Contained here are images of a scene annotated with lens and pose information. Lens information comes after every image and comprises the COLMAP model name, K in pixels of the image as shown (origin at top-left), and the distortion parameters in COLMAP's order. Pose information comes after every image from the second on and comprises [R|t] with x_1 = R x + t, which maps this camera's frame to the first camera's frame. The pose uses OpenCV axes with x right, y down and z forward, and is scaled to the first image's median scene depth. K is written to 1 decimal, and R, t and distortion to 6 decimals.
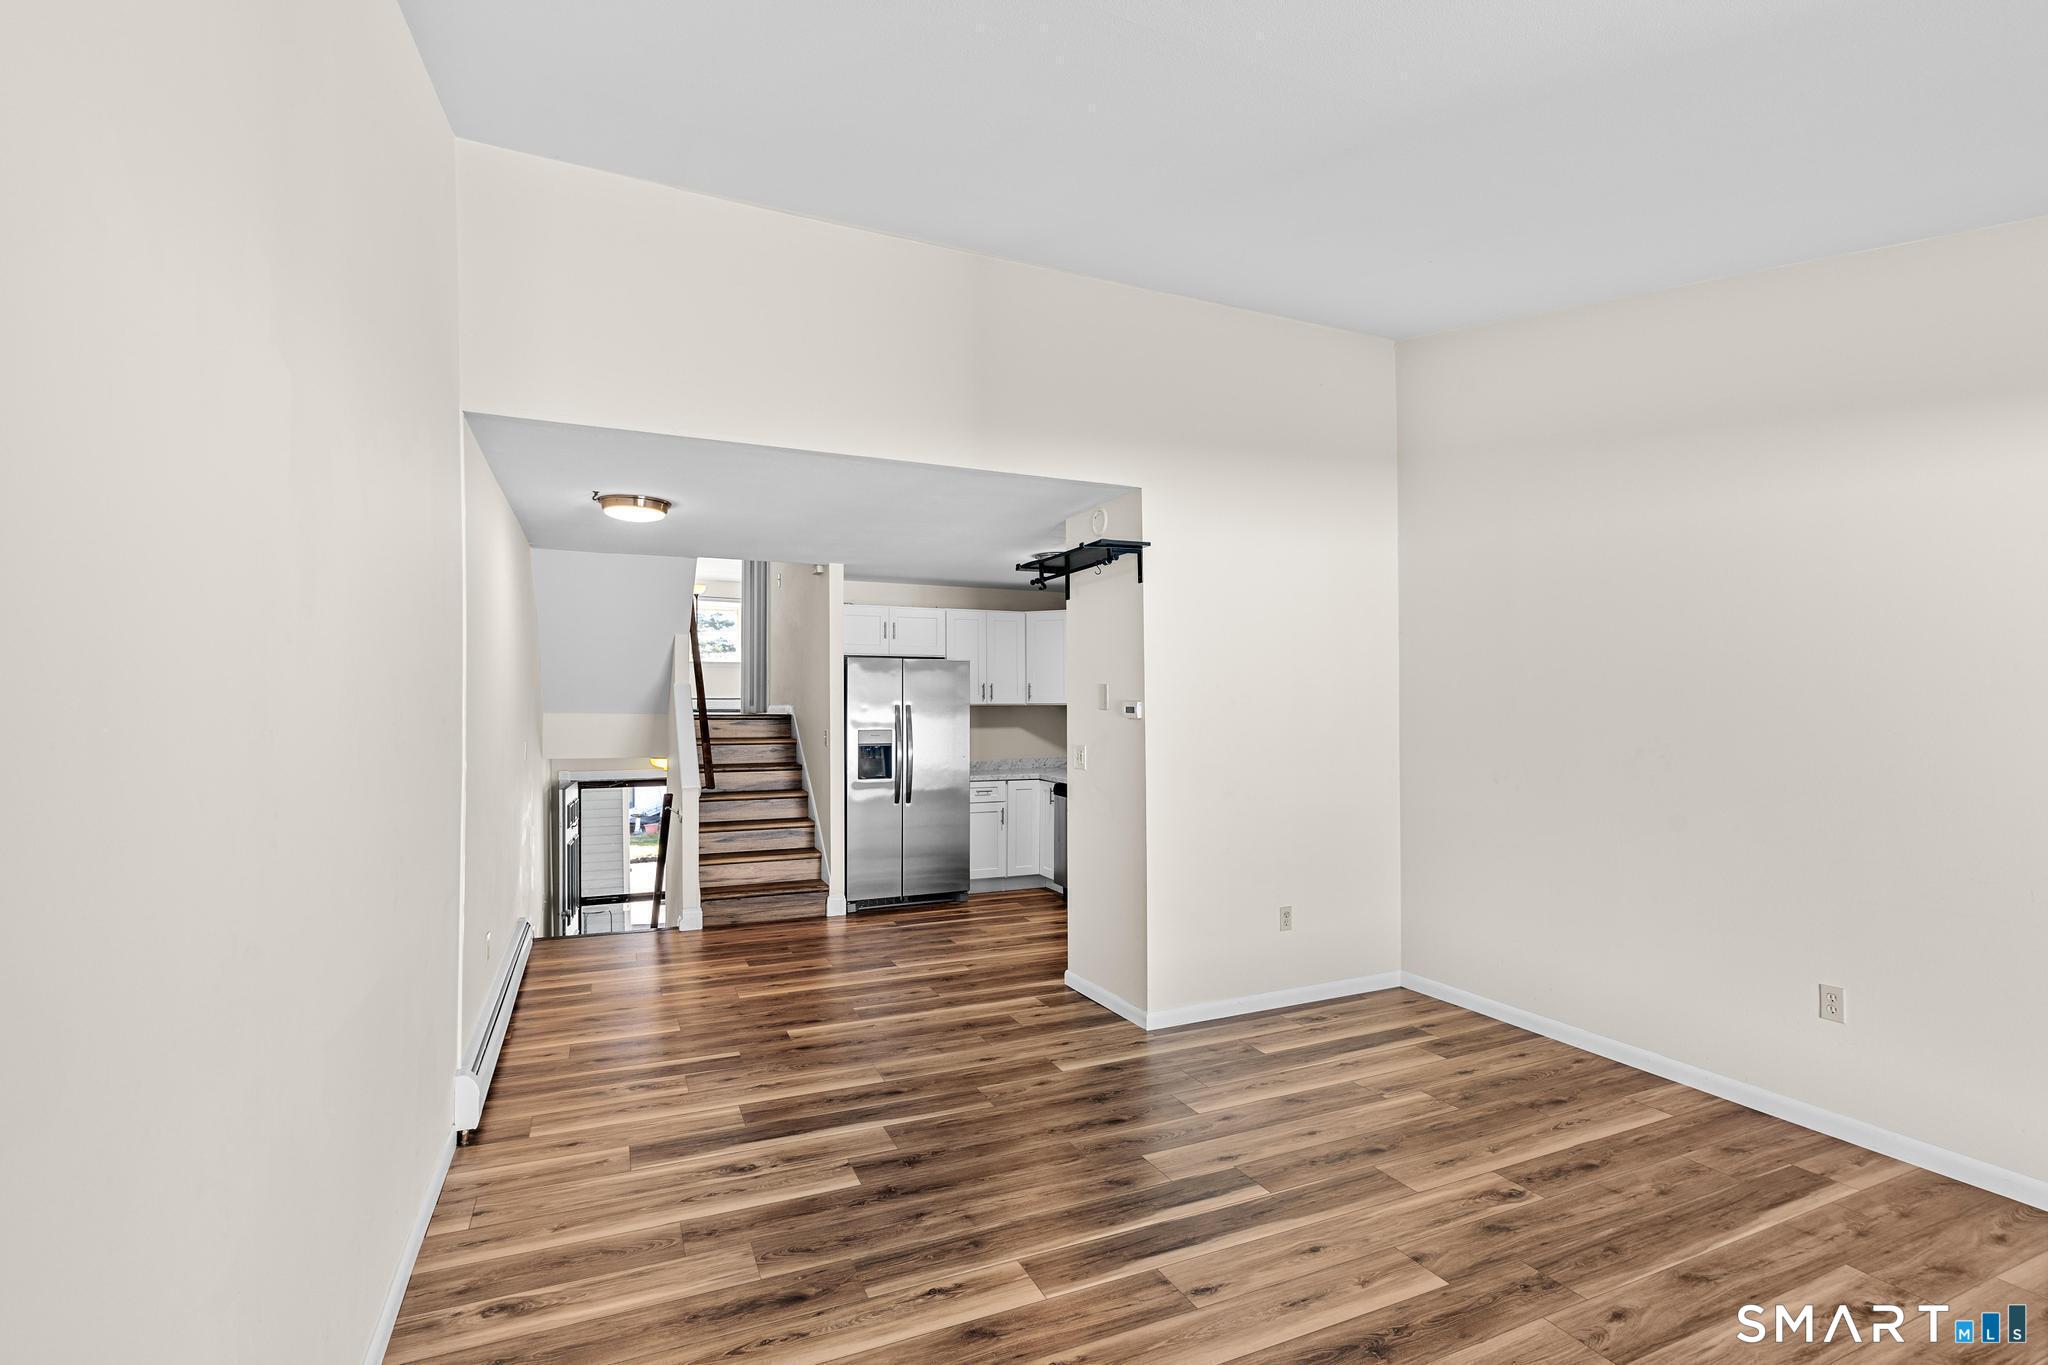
lens RADIAL K [[930.7, 0, 1017.7], [0, 930.7, 692.2], [0, 0, 1]] dist [-0.003280, -0.000213]
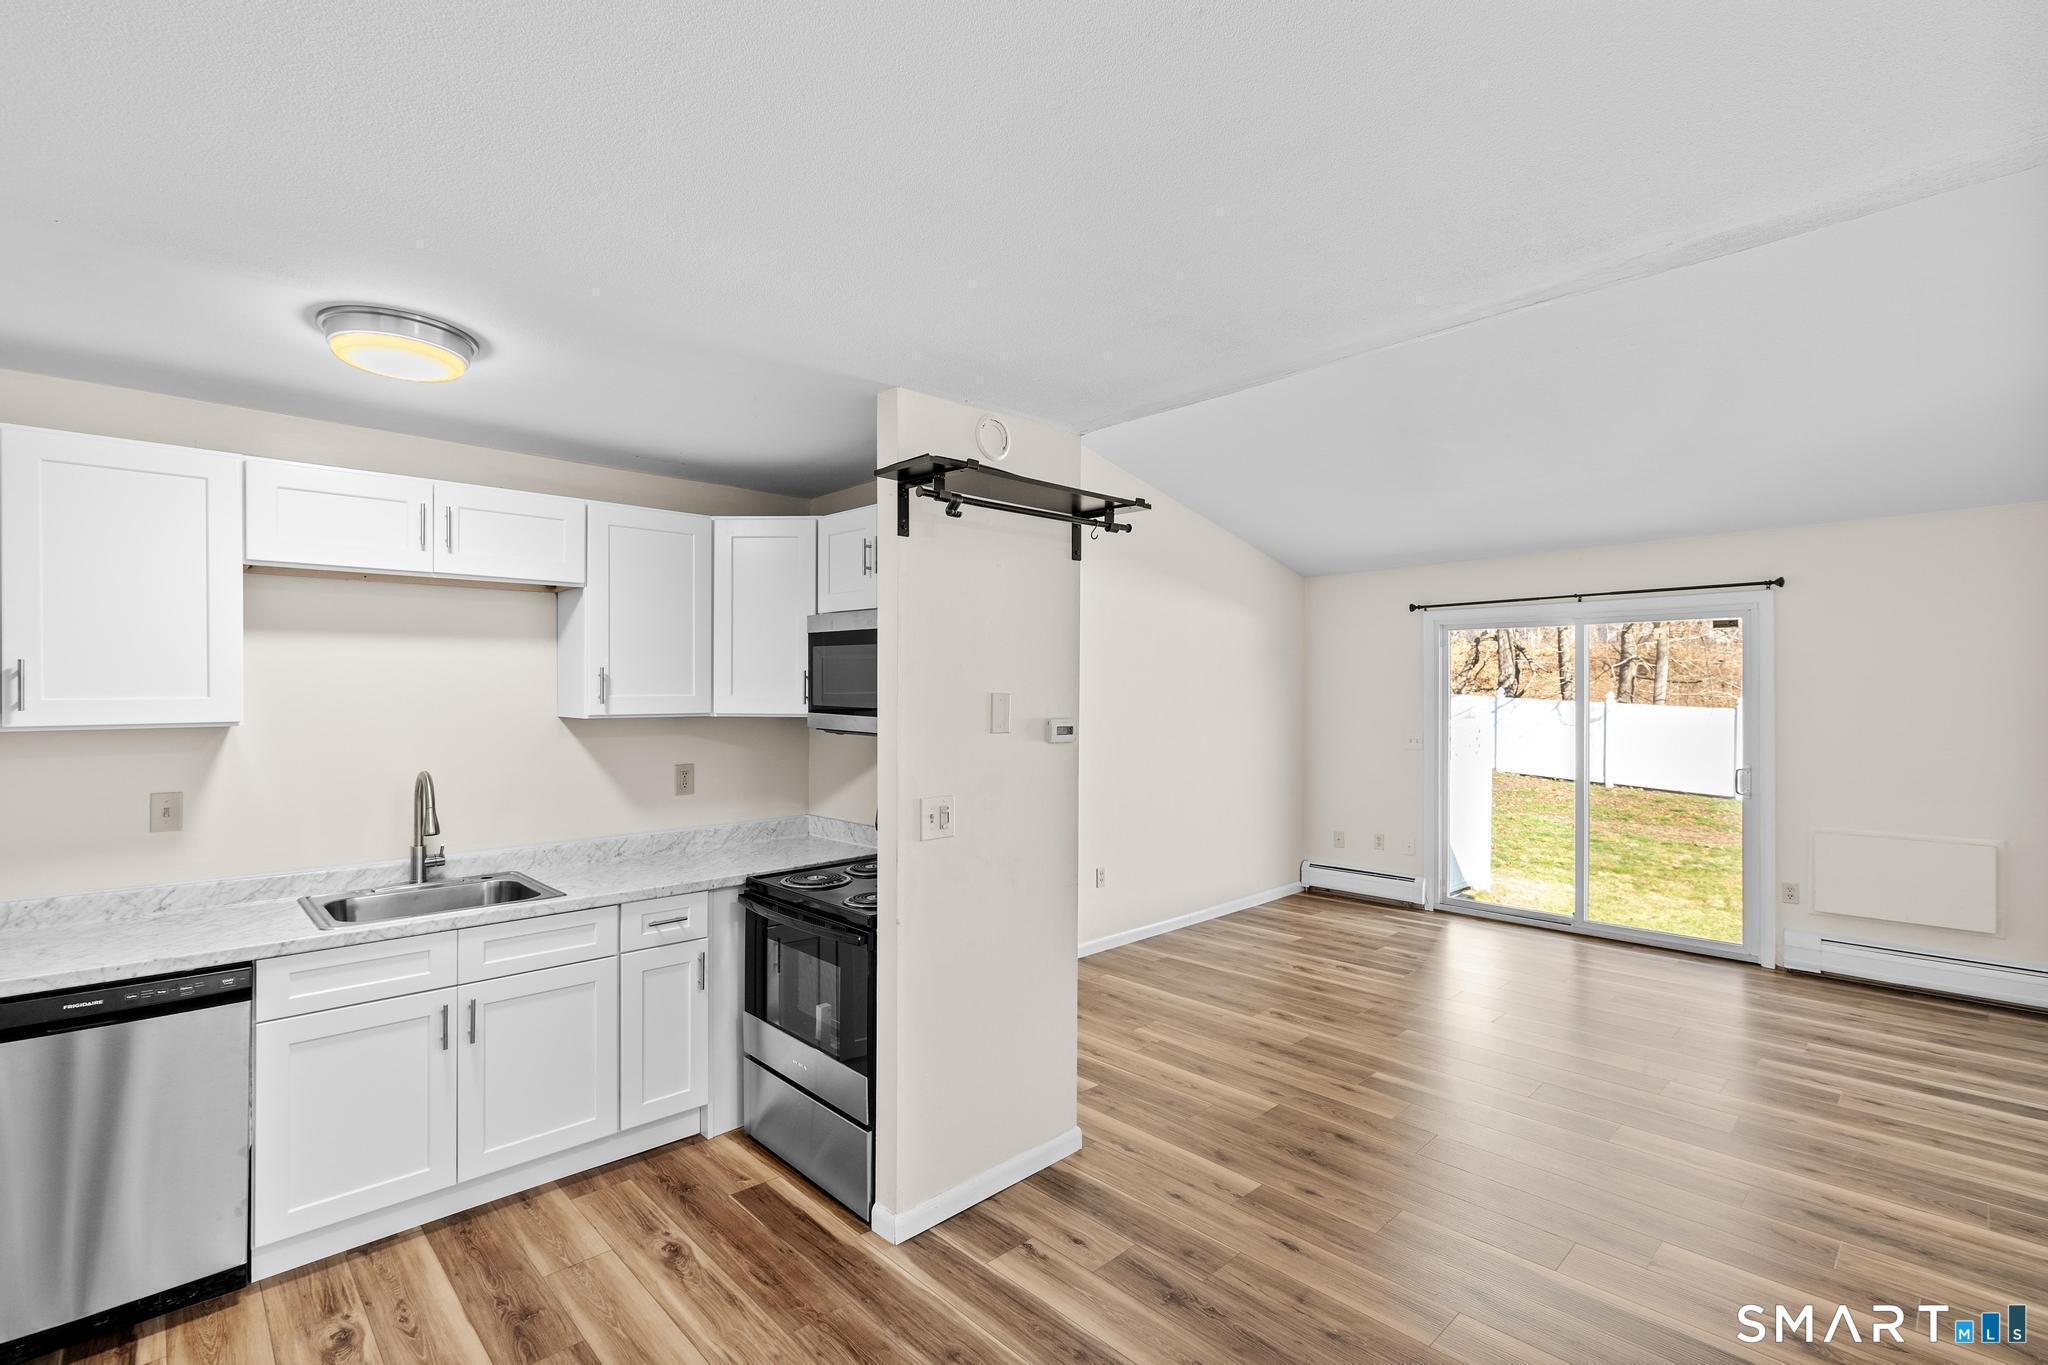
lens RADIAL K [[930.7, 0, 1018.3], [0, 930.7, 685.9], [0, 0, 1]] dist [-0.003280, -0.000213]
pose [[-0.333429, 0.005983, 0.942756, -0.609600], [-0.011346, 0.999882, -0.010358, -0.009022], [-0.942707, -0.014150, -0.333322, 1.408194]]
